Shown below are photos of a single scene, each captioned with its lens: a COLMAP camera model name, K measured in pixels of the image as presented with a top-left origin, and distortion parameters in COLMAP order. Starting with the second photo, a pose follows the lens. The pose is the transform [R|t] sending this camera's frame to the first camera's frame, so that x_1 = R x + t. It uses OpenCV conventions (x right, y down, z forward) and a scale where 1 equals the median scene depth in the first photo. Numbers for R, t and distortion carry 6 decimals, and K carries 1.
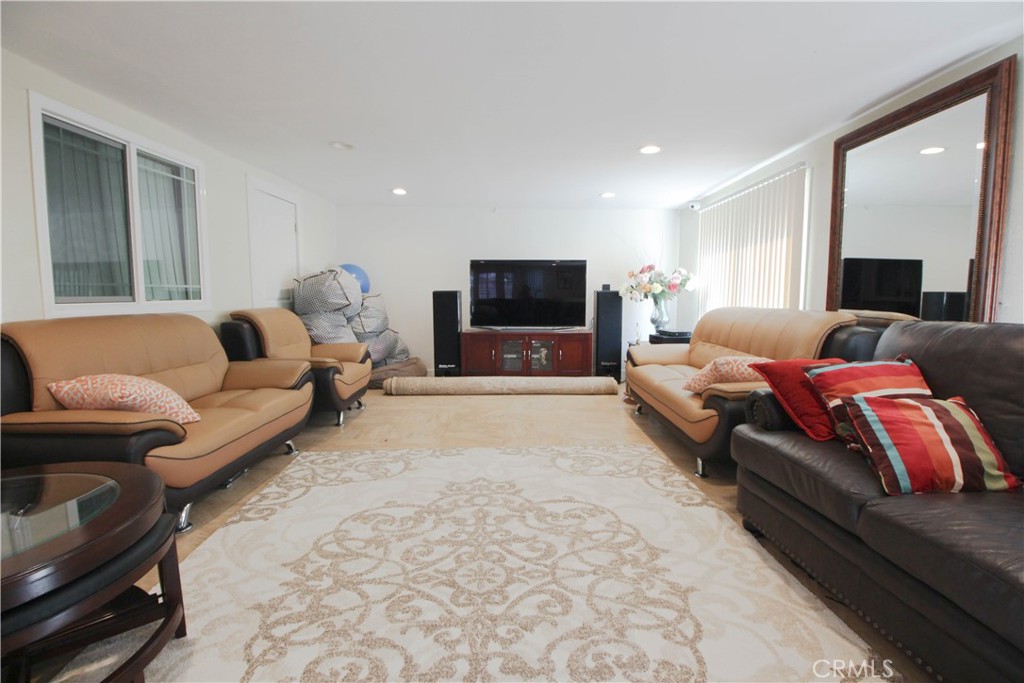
lens RADIAL K [[474.4, 0, 506.5], [0, 474.4, 338.6], [0, 0, 1]] dist [-0.005339, -0.008157]
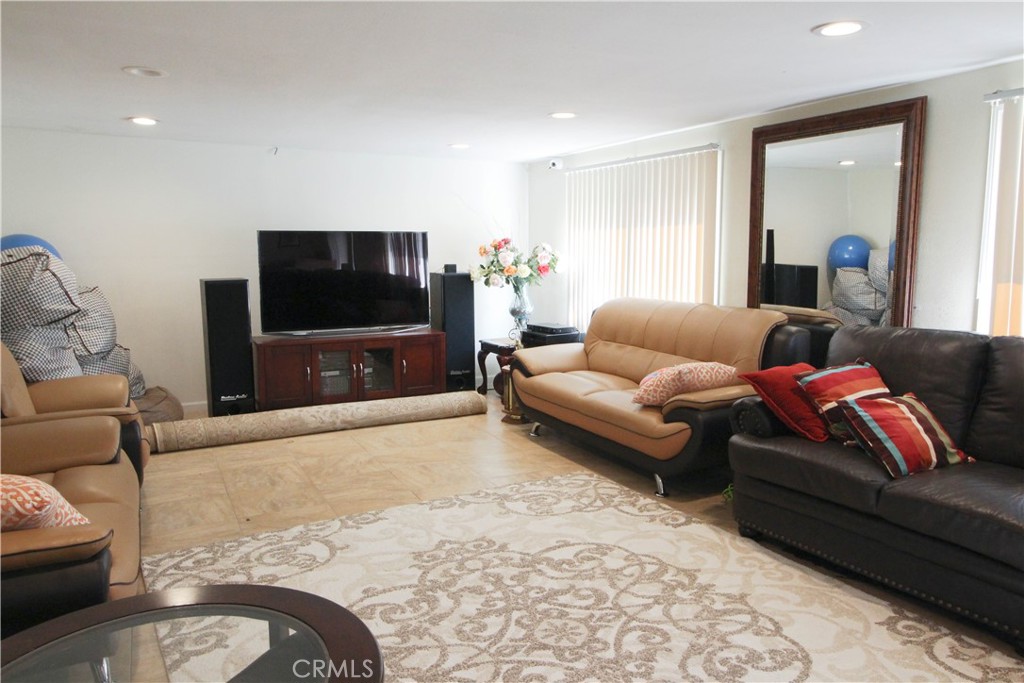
lens RADIAL K [[752.3, 0, 511.3], [0, 752.3, 341.8], [0, 0, 1]] dist [0.004739, 0.007405]
pose [[0.890767, -0.063820, 0.449956, -0.525234], [0.049958, 0.997841, 0.042630, -0.090078], [-0.451705, -0.015495, 0.892033, -0.175320]]
